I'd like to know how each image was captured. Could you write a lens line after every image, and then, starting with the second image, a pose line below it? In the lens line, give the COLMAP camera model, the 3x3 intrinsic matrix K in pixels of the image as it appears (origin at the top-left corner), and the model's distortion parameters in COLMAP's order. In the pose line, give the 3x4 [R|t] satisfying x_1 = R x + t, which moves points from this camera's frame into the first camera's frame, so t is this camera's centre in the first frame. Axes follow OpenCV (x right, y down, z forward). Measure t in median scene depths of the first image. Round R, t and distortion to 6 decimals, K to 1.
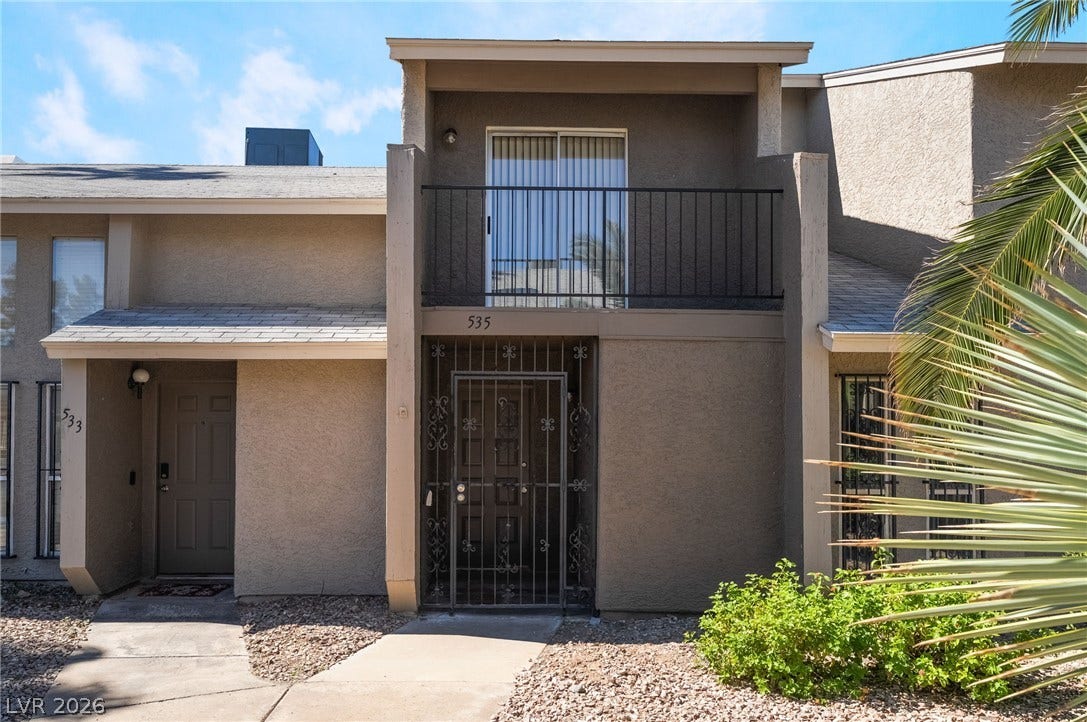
lens RADIAL K [[751.8, 0, 542.2], [0, 751.8, 416.9], [0, 0, 1]] dist [-0.002098, 0.001534]
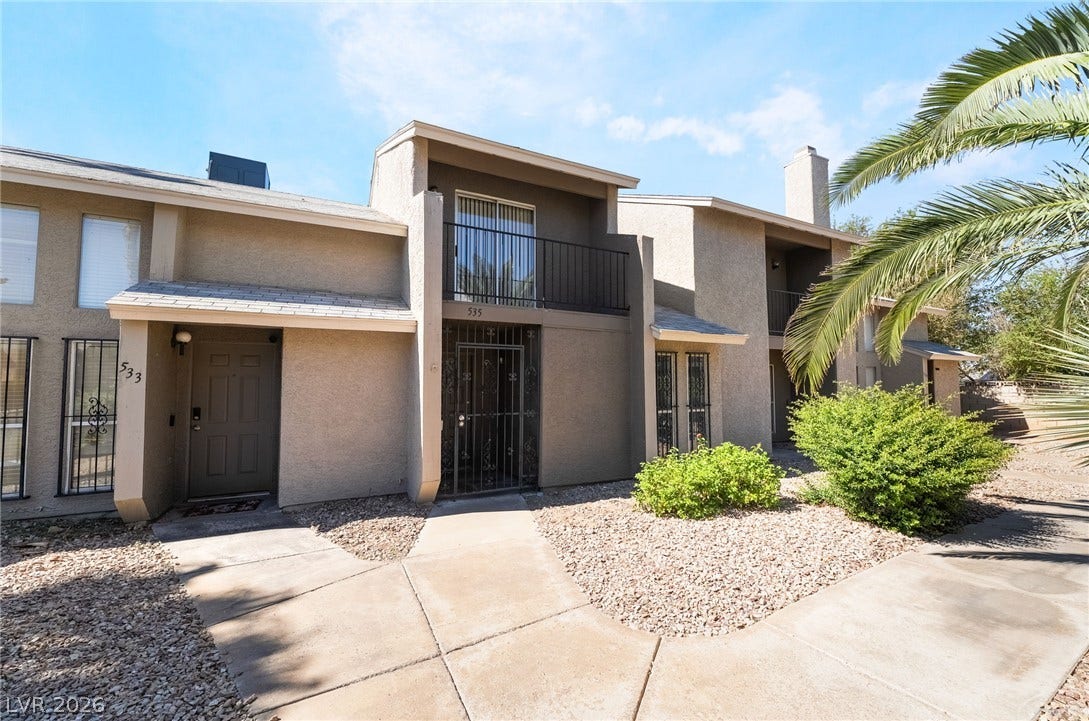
lens RADIAL K [[446.5, 0, 536.0], [0, 446.5, 360.4], [0, 0, 1]] dist [-0.002261, -0.000100]
pose [[0.896981, 0.018399, 0.441685, -0.371408], [-0.004587, 0.999467, -0.032319, 0.005398], [-0.442045, 0.026964, 0.896588, 0.099944]]
